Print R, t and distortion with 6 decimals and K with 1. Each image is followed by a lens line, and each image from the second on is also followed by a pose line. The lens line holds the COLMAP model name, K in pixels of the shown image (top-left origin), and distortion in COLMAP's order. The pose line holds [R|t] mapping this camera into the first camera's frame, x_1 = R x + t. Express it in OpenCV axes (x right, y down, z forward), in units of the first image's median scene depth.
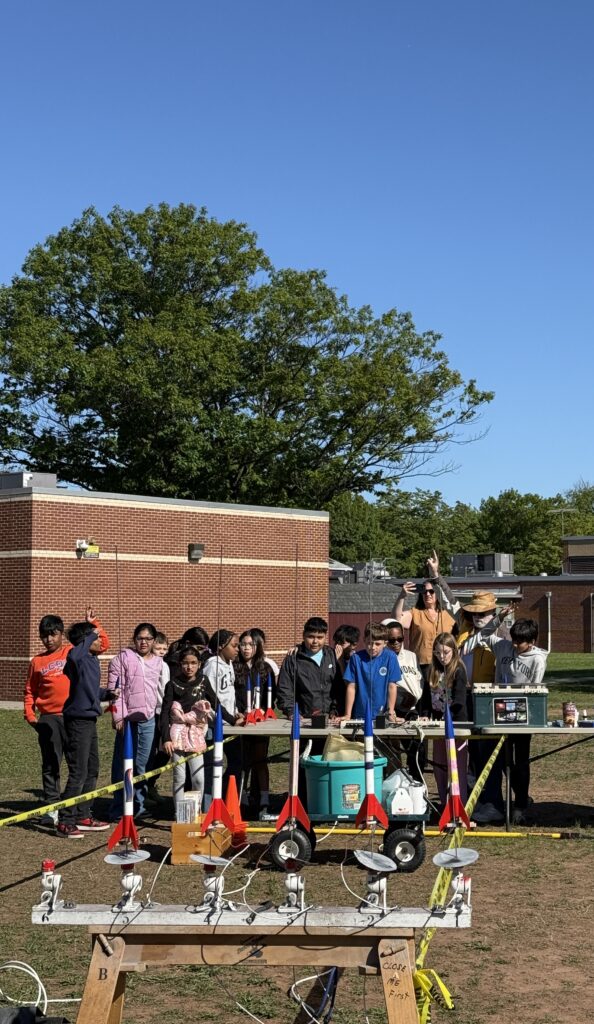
lens RADIAL K [[1648.7, 0, 378.1], [0, 1648.7, 502.0], [0, 0, 1]] dist [0.149554, -0.035316]
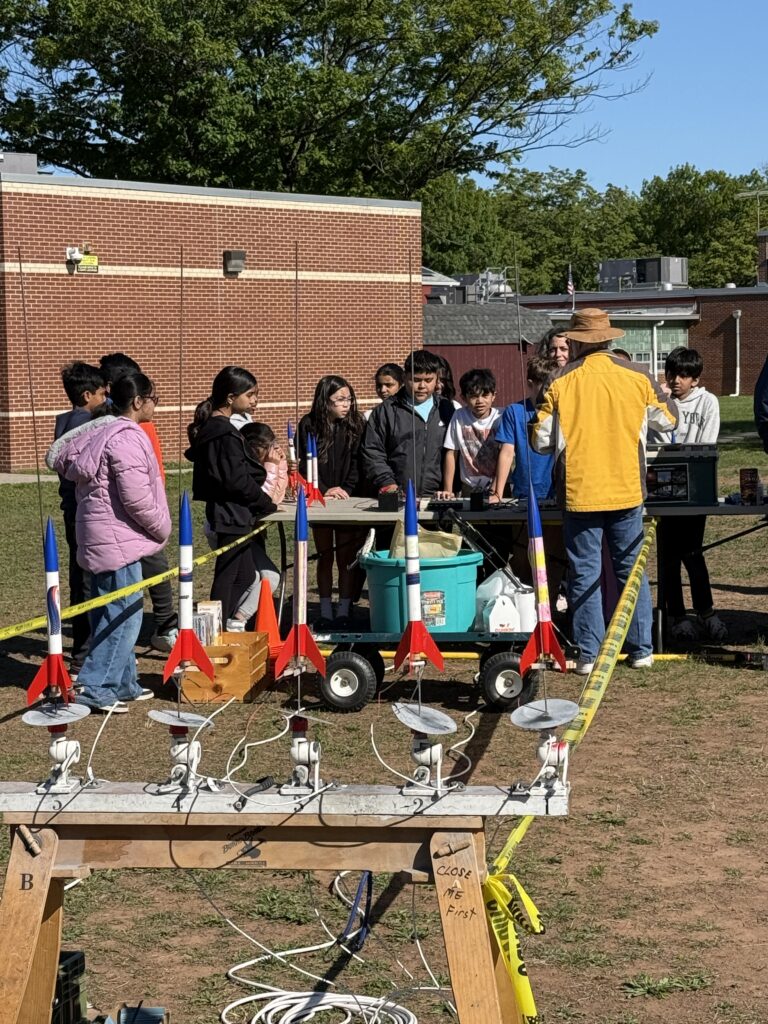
lens RADIAL K [[2289.6, 0, 384.0], [0, 2289.6, 512.0], [0, 0, 1]] dist [0.108022, 0.627602]
pose [[0.998601, -0.012051, -0.051491, 0.002799], [0.019106, 0.990136, 0.138801, 0.000592], [0.049311, -0.139591, 0.988981, 0.009502]]
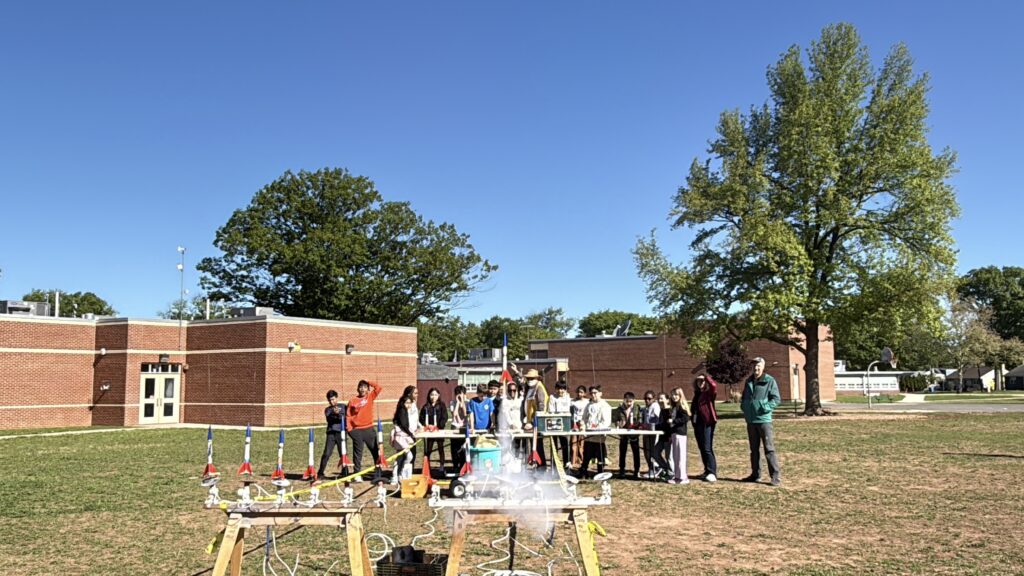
lens RADIAL K [[872.0, 0, 513.9], [0, 872.0, 291.4], [0, 0, 1]] dist [-0.001441, 0.005401]
pose [[0.994396, 0.004403, 0.105632, -0.020463], [-0.000792, 0.999415, -0.034201, -0.001458], [-0.105720, 0.033926, 0.993817, -0.025817]]
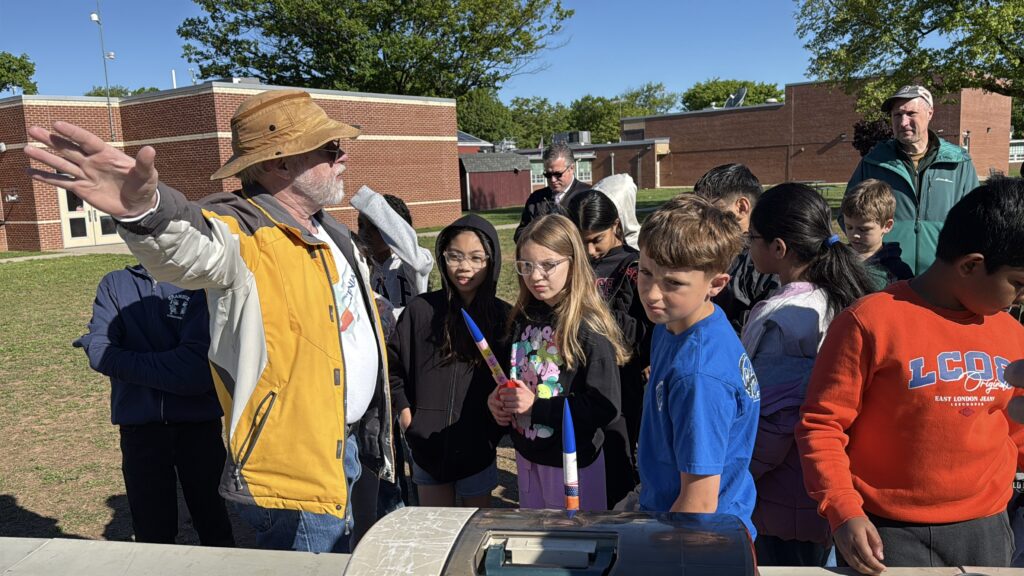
lens RADIAL K [[857.1, 0, 509.6], [0, 857.1, 307.0], [0, 0, 1]] dist [0.170351, -0.314444]
pose [[0.998998, -0.040711, -0.018587, 0.018180], [0.043819, 0.974195, 0.221413, 0.014360], [0.009093, -0.222005, 0.975003, 0.209589]]
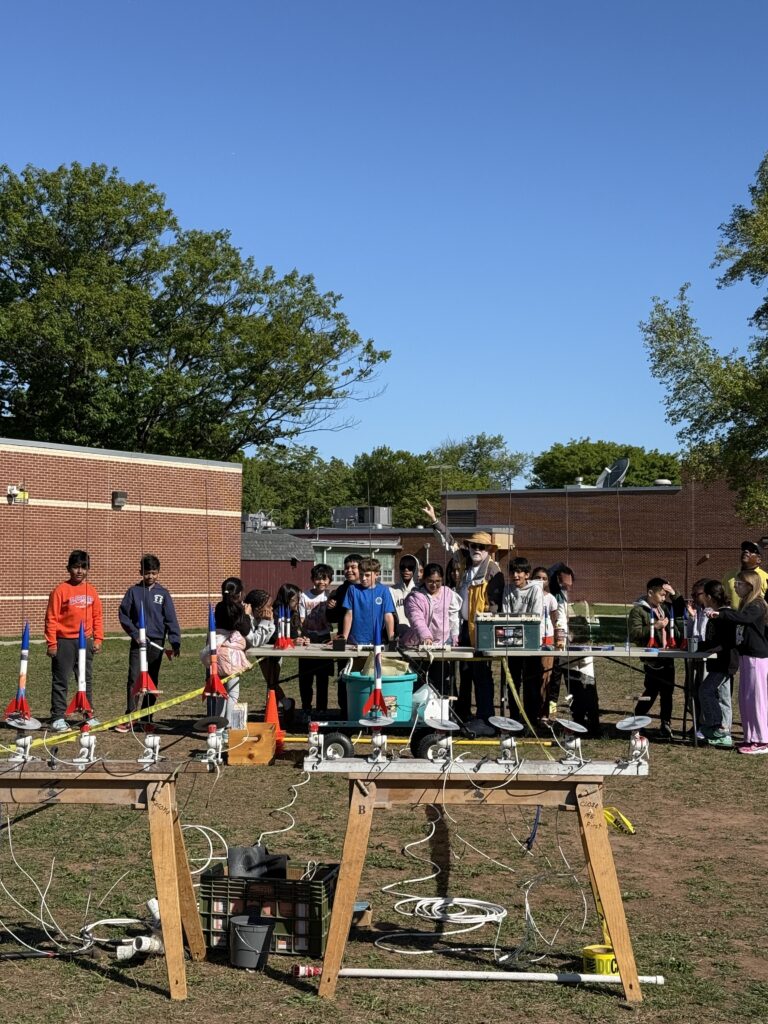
lens RADIAL K [[1588.5, 0, 376.4], [0, 1588.5, 514.2], [0, 0, 1]] dist [0.134282, 0.011841]
pose [[0.996380, 0.013458, 0.083938, -0.023912], [-0.016436, 0.999256, 0.034884, 0.001035], [-0.083406, -0.036137, 0.995860, -0.020053]]
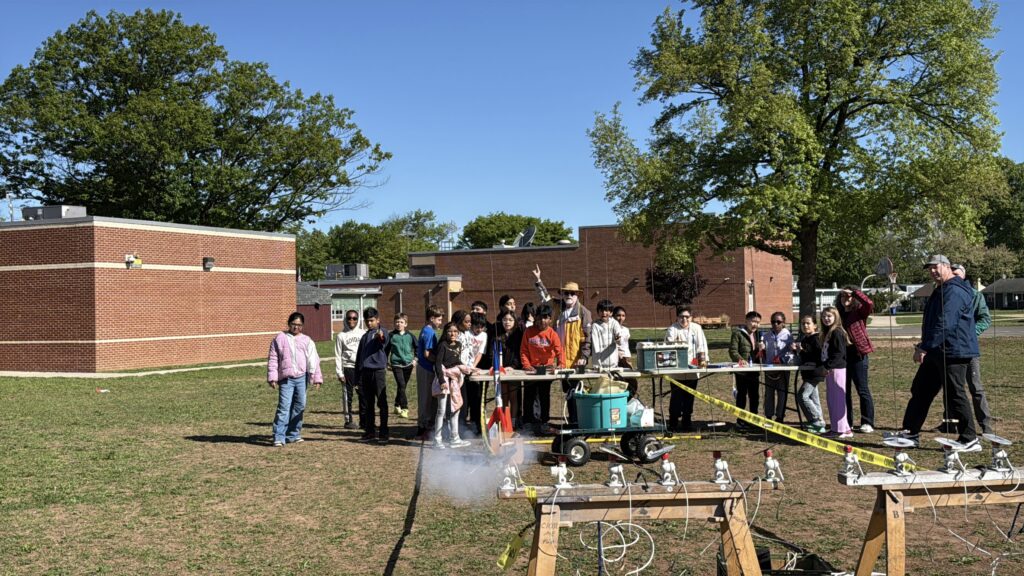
lens RADIAL K [[1119.8, 0, 507.7], [0, 1119.8, 287.4], [0, 0, 1]] dist [0.187488, -0.393086]
pose [[0.970502, -0.014581, 0.240651, -0.071651], [0.002102, 0.998643, 0.052031, 0.000963], [-0.241083, -0.049991, 0.969216, 0.004719]]
